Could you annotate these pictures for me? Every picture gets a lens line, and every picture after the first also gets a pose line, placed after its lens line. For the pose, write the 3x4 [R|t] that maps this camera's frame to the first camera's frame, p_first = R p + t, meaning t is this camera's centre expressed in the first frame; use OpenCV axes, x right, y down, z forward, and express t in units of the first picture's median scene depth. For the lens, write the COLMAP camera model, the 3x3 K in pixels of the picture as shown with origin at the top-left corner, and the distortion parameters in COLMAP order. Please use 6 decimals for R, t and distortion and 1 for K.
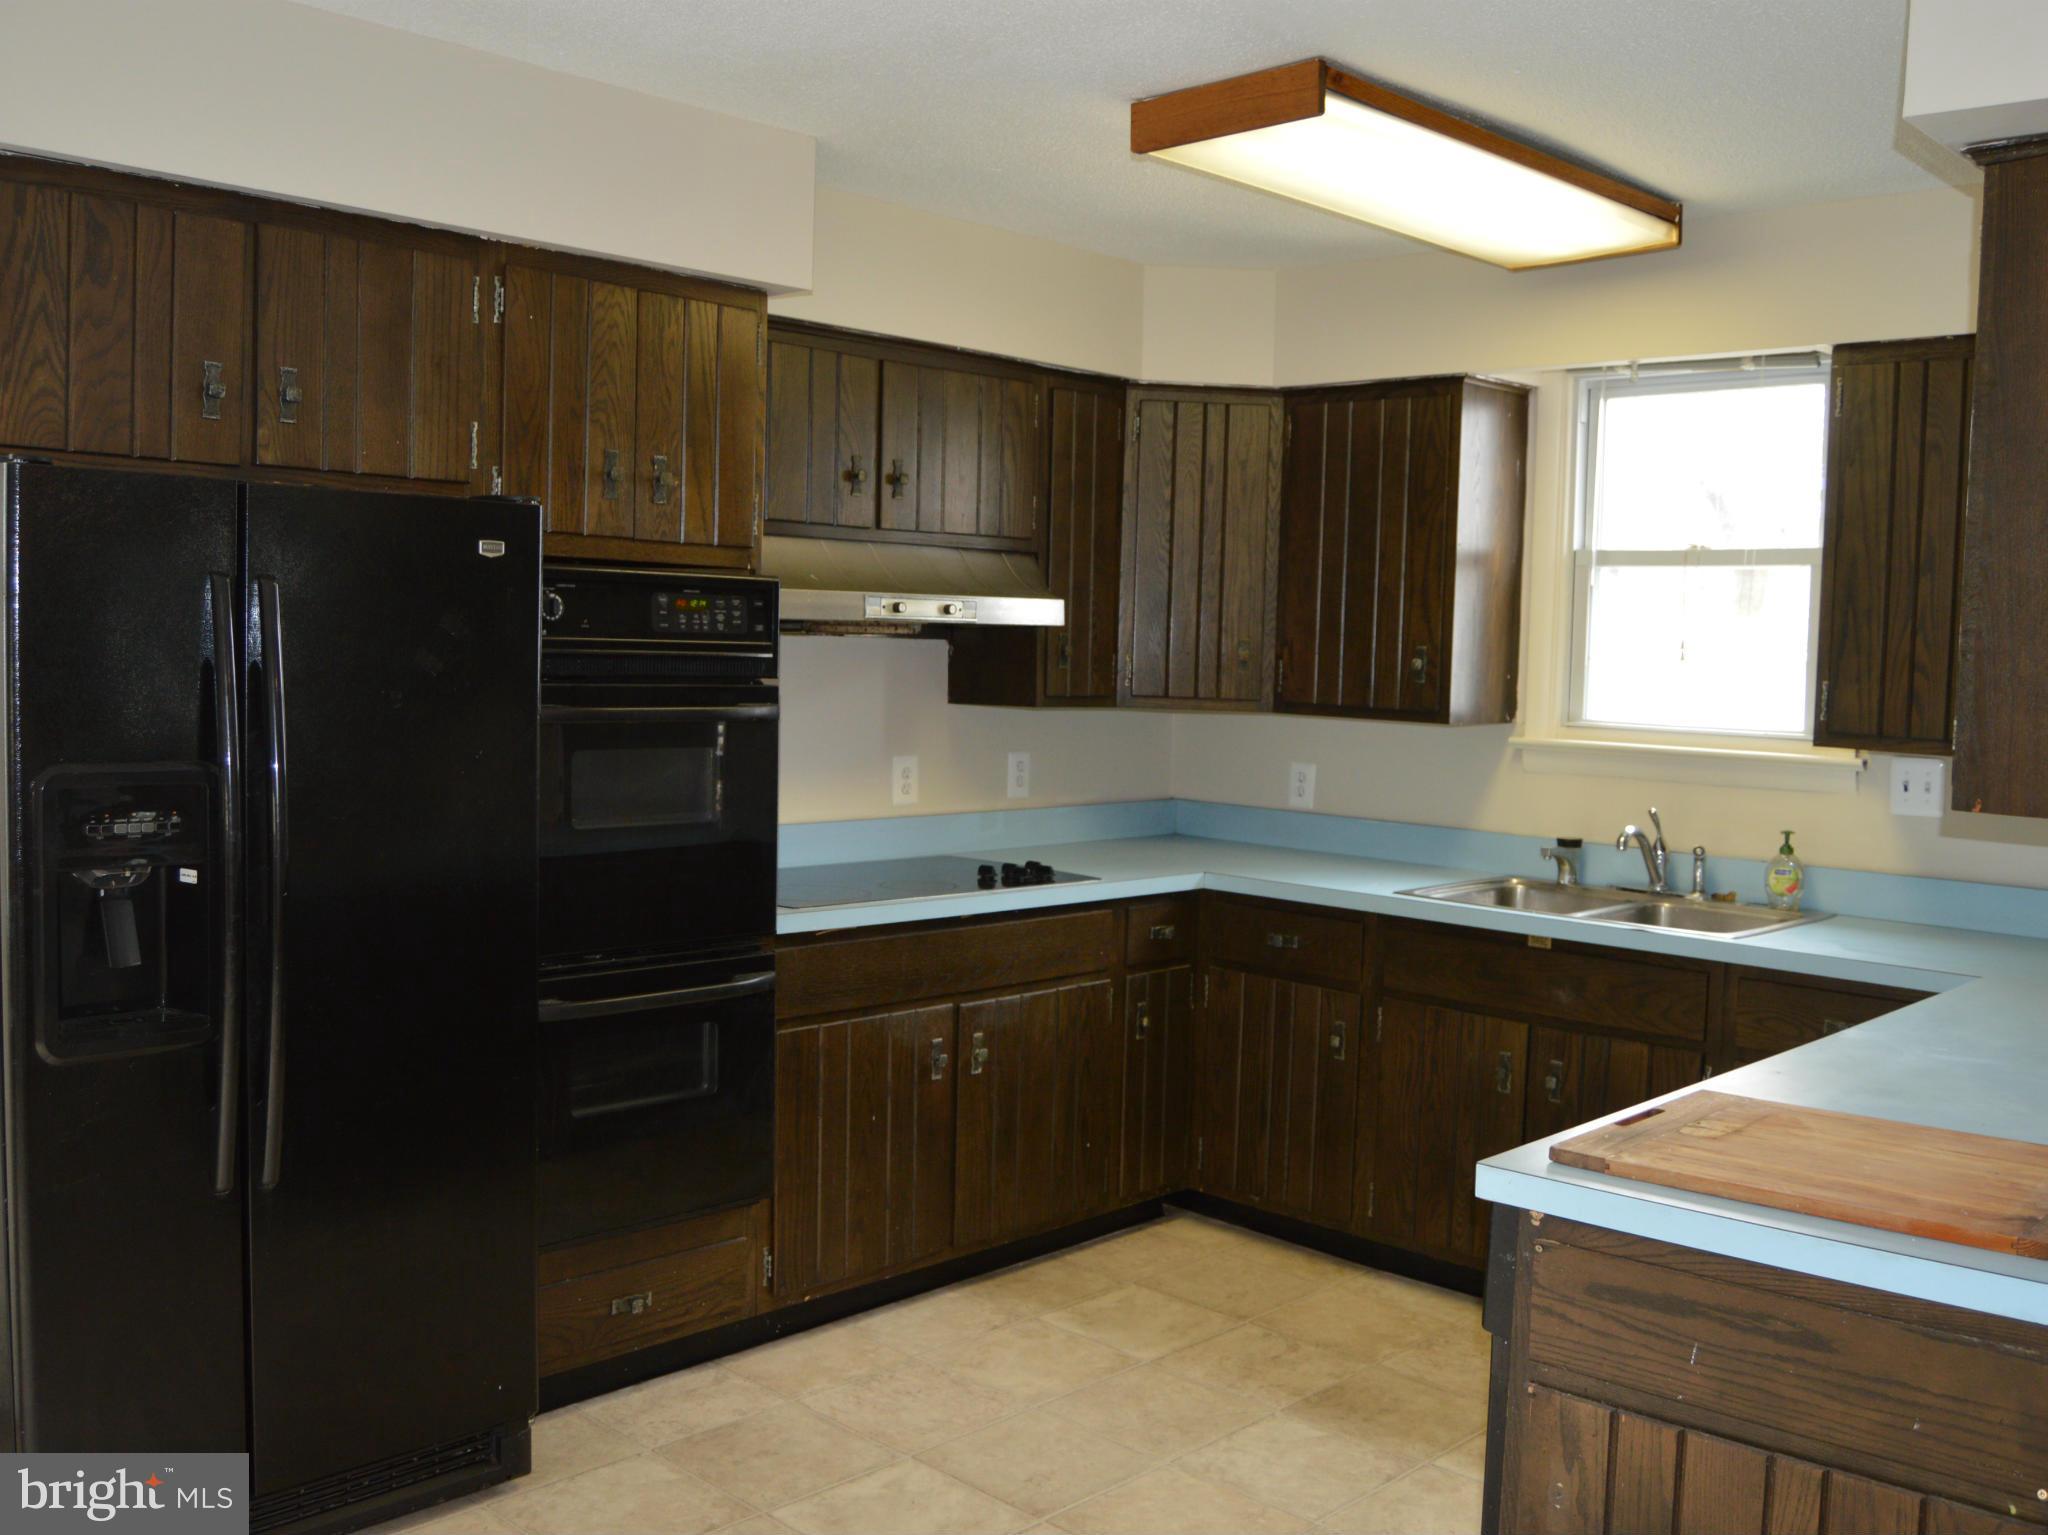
lens RADIAL K [[1868.4, 0, 1024.0], [0, 1868.4, 767.5], [0, 0, 1]] dist [-0.096560, 0.039781]
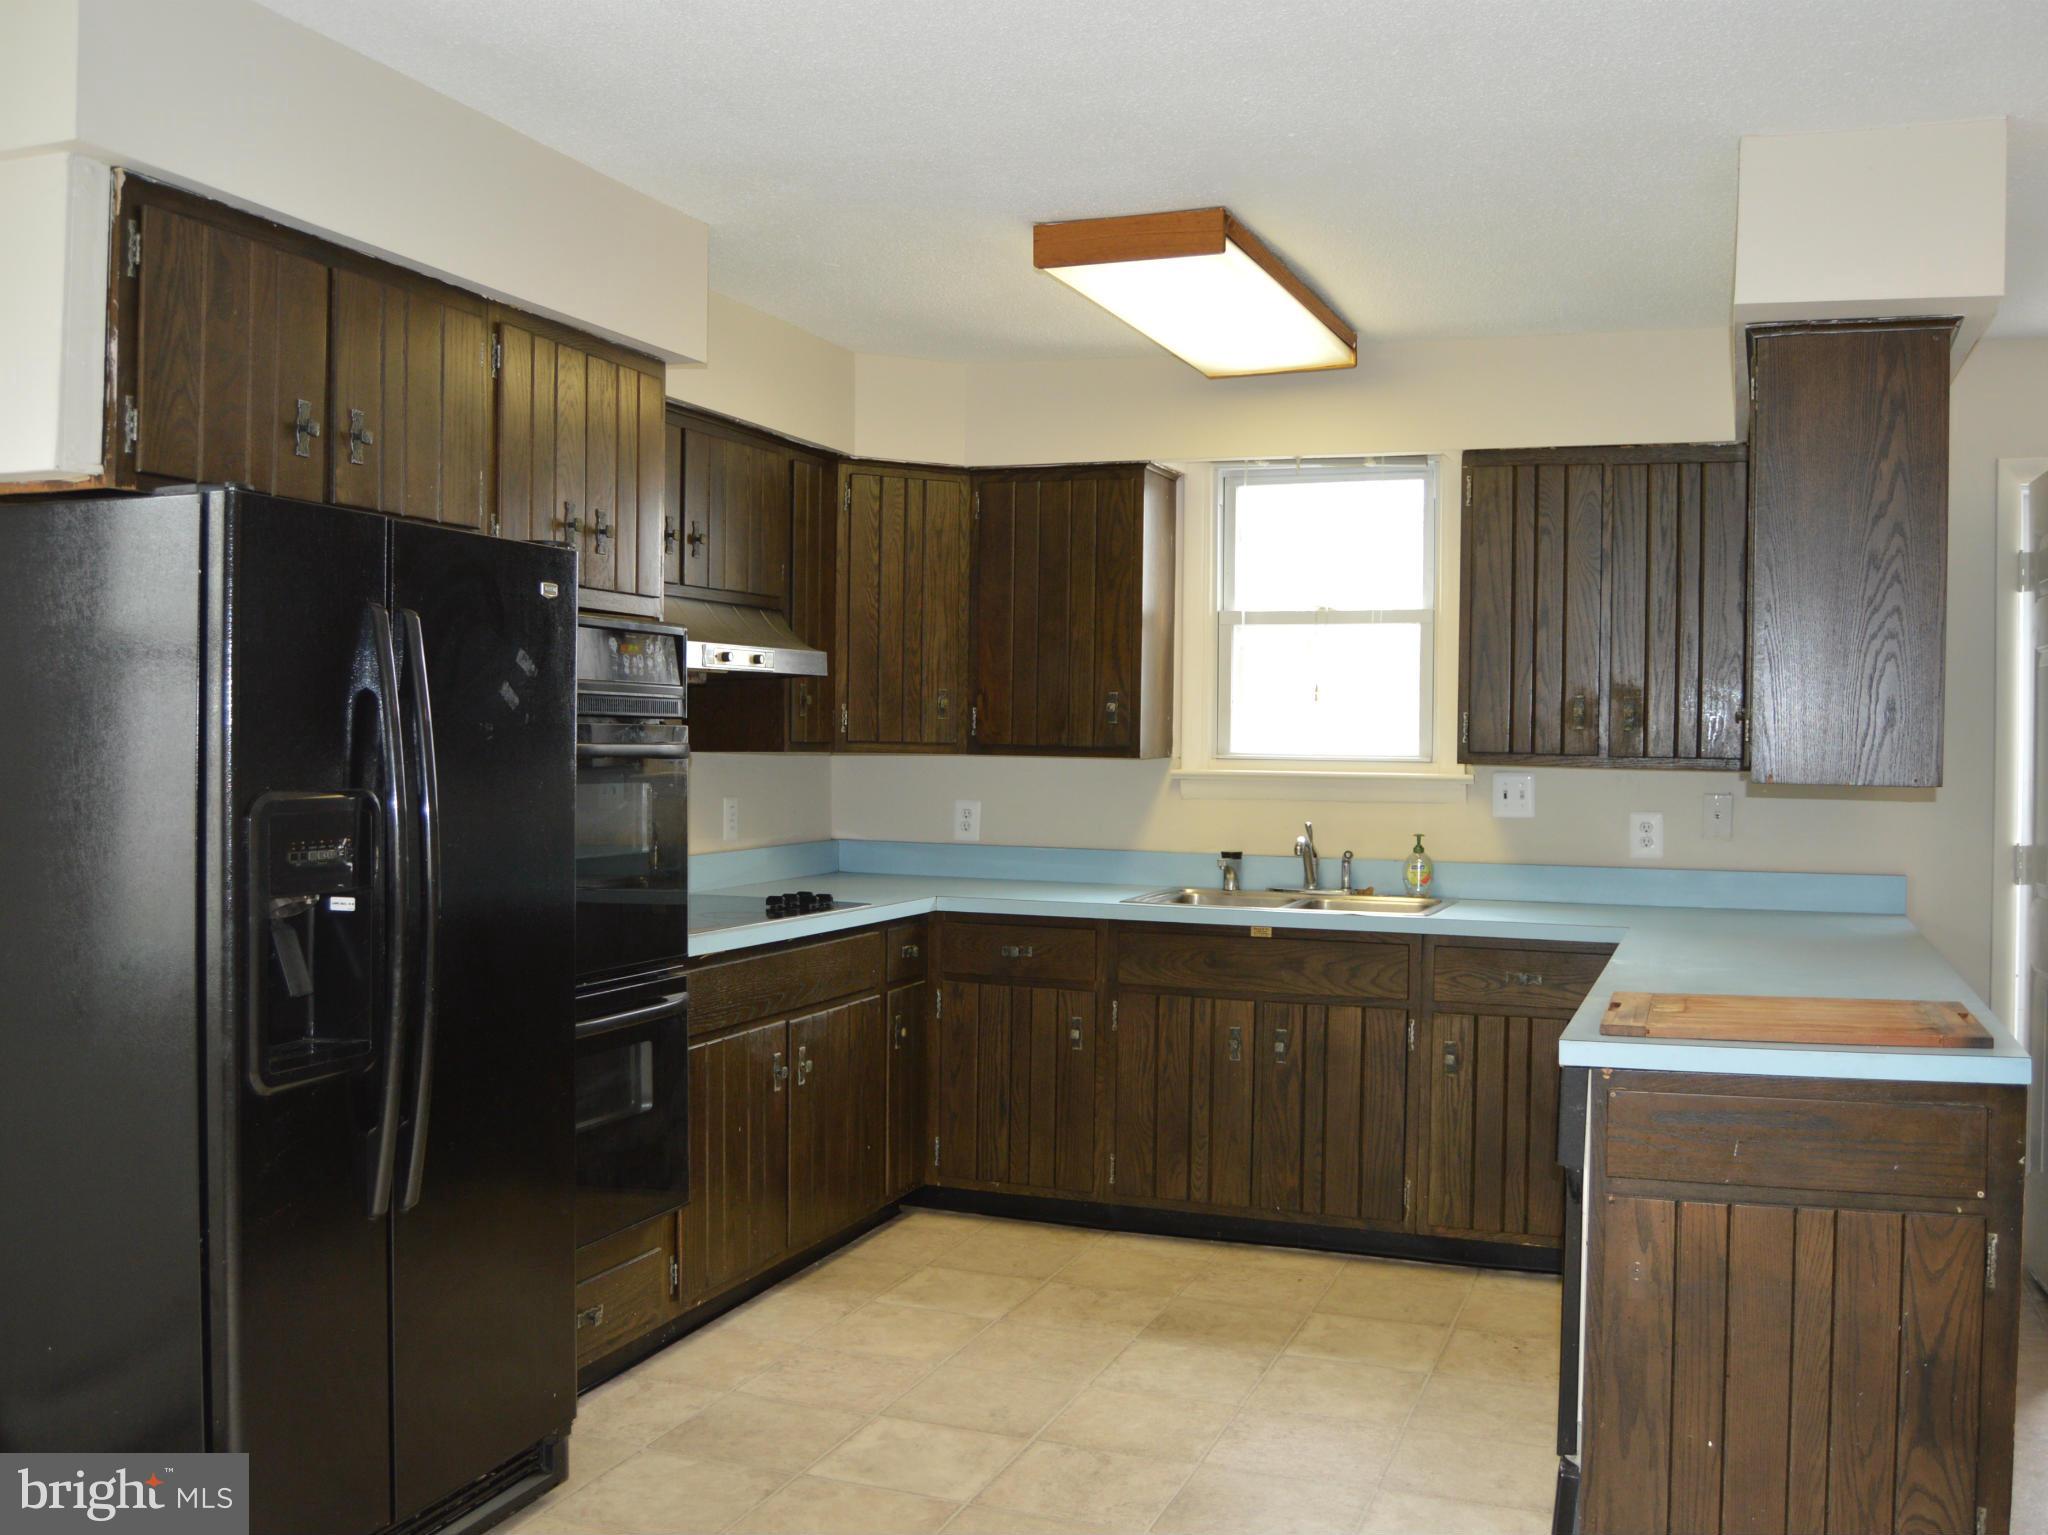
lens RADIAL K [[1868.4, 0, 1024.0], [0, 1868.4, 767.5], [0, 0, 1]] dist [-0.096560, 0.039781]
pose [[0.917287, -0.022931, 0.397567, -0.321184], [0.039850, 0.998615, -0.034345, 0.021192], [-0.396229, 0.047348, 0.916930, -0.053657]]
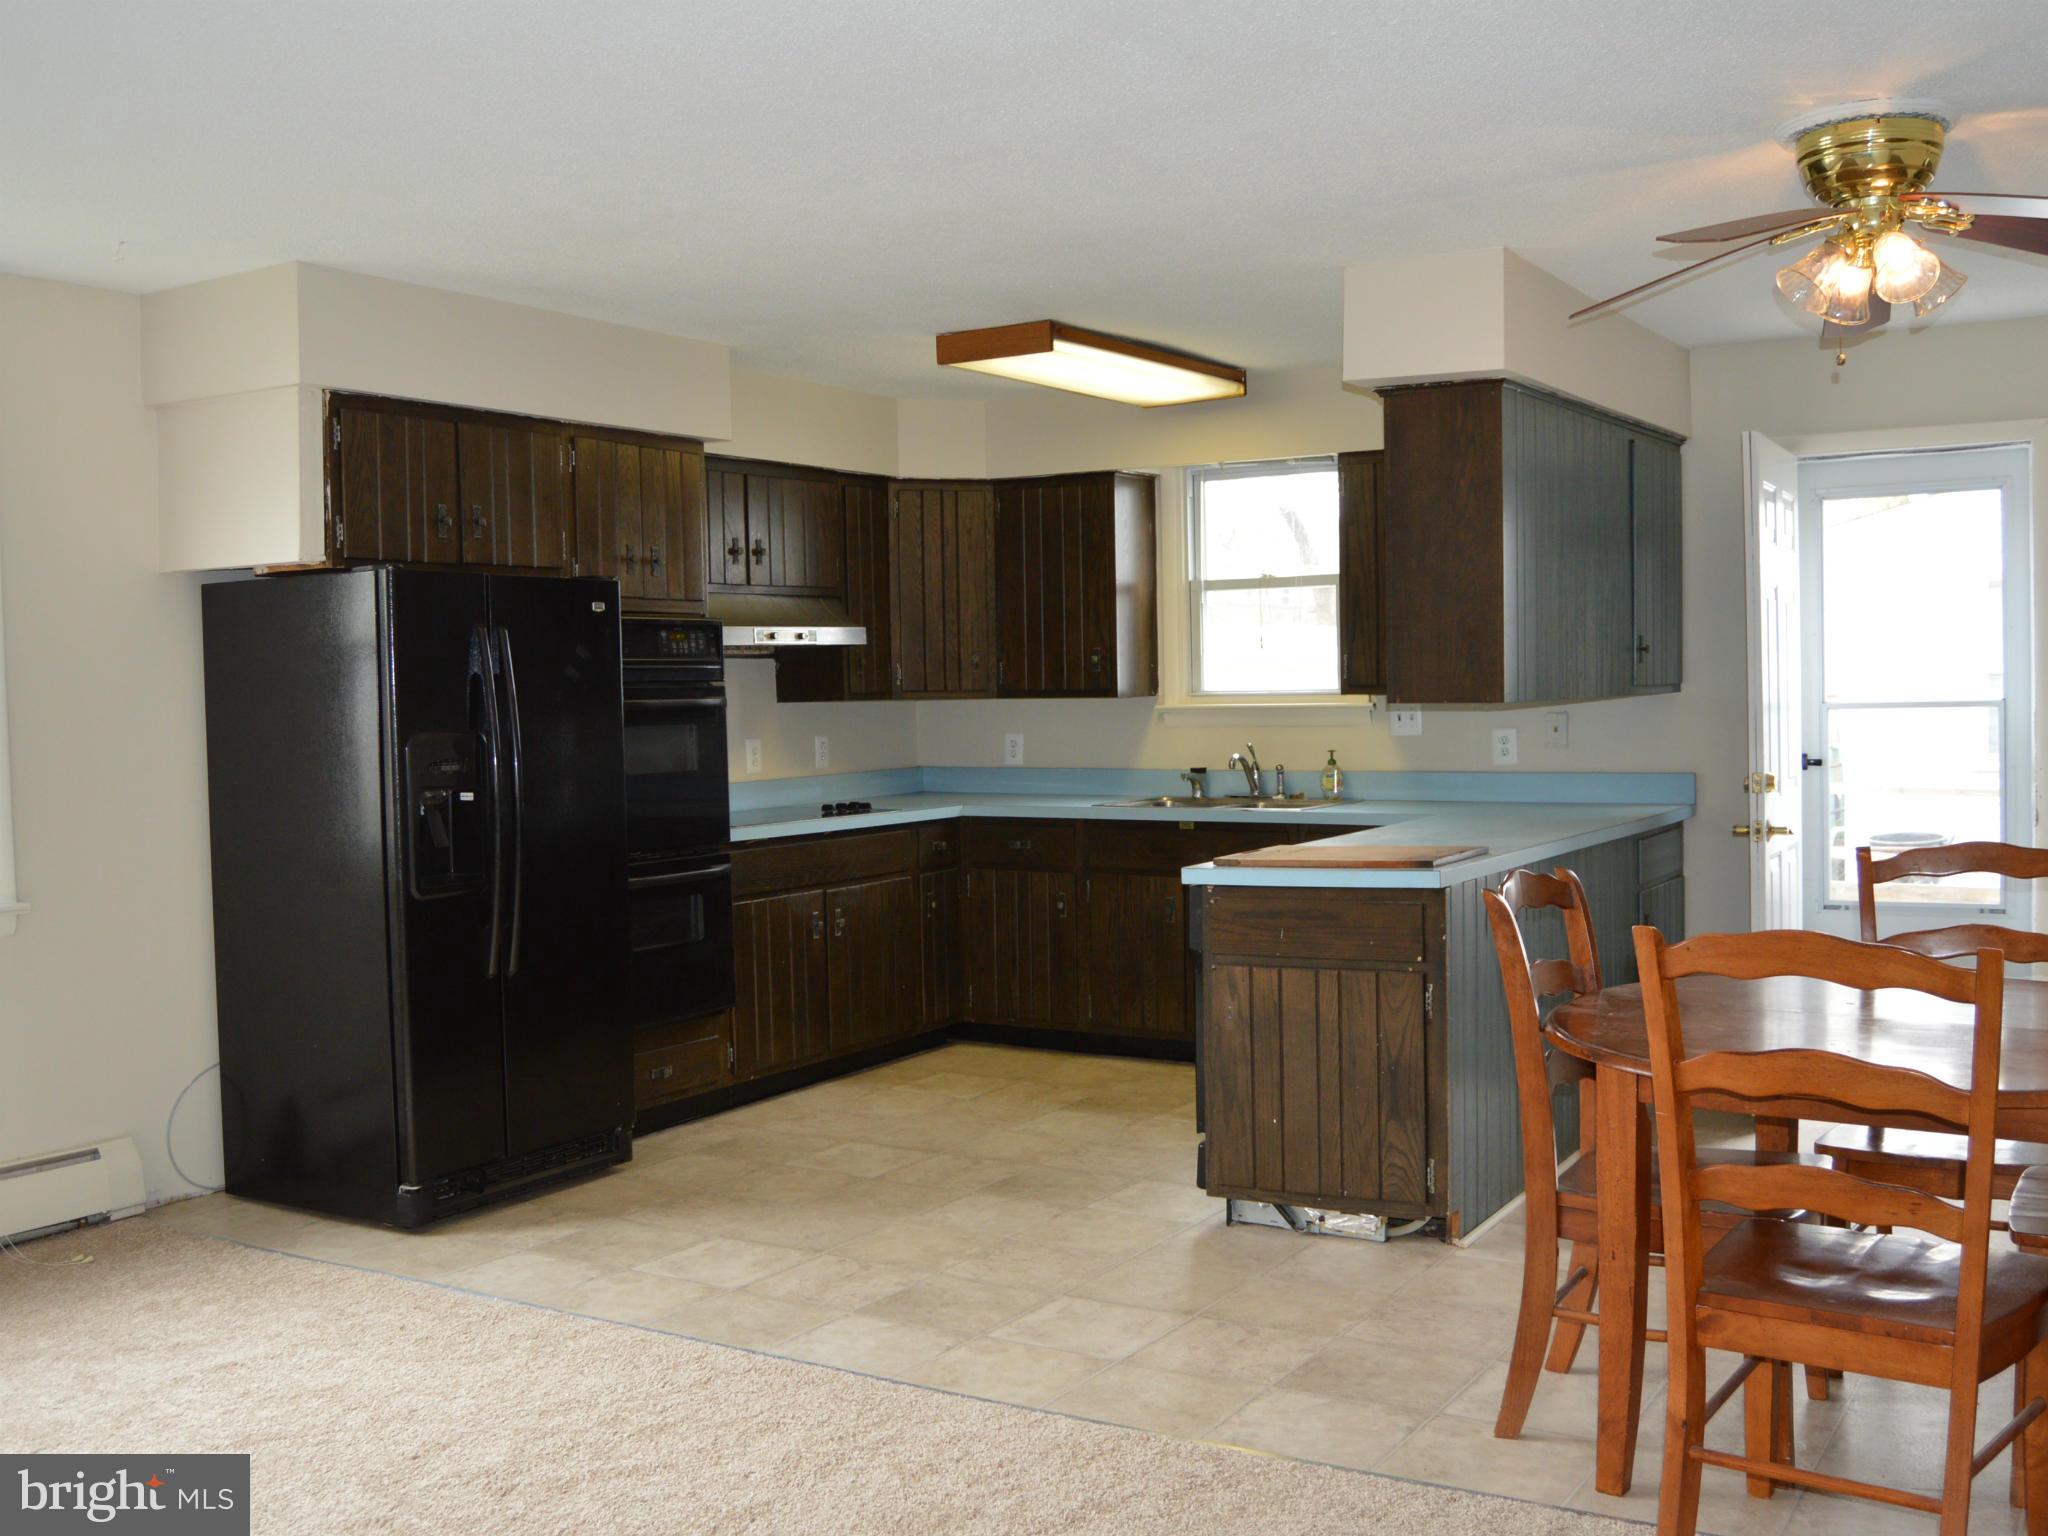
lens RADIAL K [[1994.5, 0, 1024.0], [0, 1994.5, 768.0], [0, 0, 1]] dist [-0.093308, 0.032838]
pose [[0.975199, -0.055671, 0.214213, -0.211939], [0.060529, 0.998035, -0.016180, 0.059602], [-0.212891, 0.028744, 0.976653, -0.616676]]
